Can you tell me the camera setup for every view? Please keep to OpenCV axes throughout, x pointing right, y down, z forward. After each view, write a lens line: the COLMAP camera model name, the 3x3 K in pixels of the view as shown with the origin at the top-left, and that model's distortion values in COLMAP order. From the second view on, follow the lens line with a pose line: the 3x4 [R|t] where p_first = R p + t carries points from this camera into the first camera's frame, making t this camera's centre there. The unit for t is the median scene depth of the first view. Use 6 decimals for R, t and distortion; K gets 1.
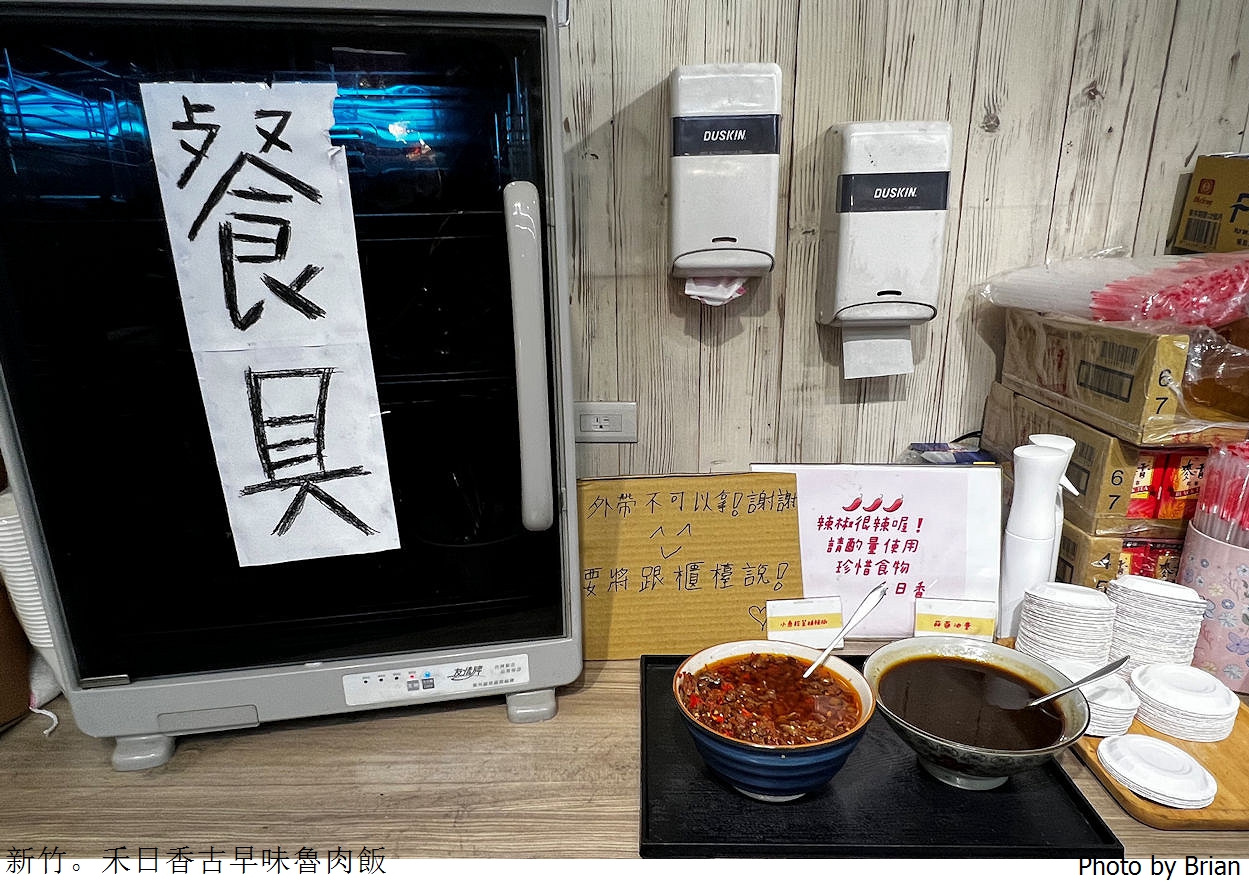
lens RADIAL K [[798.7, 0, 624.6], [0, 798.7, 472.3], [0, 0, 1]] dist [-0.002532, -0.001575]
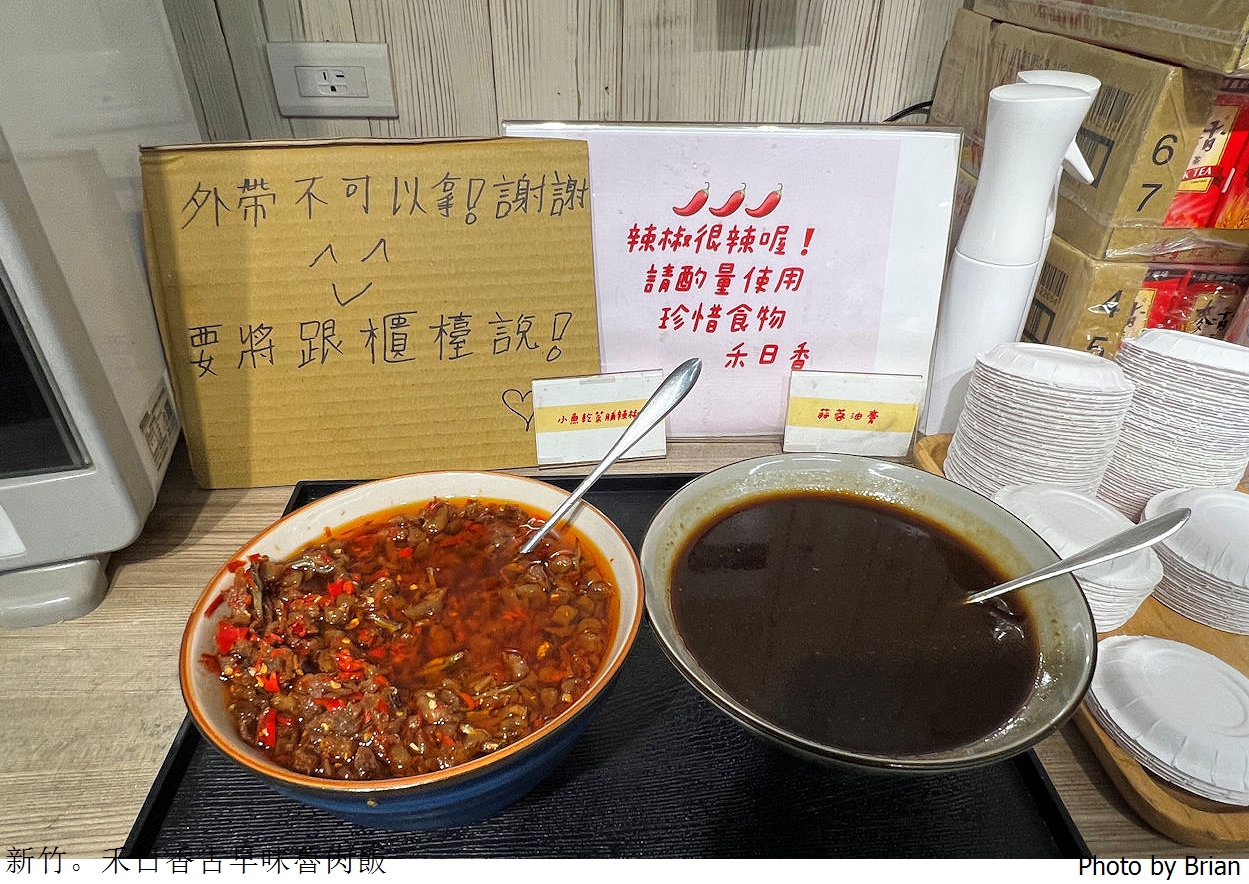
lens RADIAL K [[798.7, 0, 624.6], [0, 798.7, 472.3], [0, 0, 1]] dist [-0.002532, -0.001575]
pose [[0.996894, -0.024330, 0.074902, 0.195611], [-0.000046, 0.950904, 0.309486, 0.046915], [-0.078754, -0.308528, 0.947949, 0.429120]]
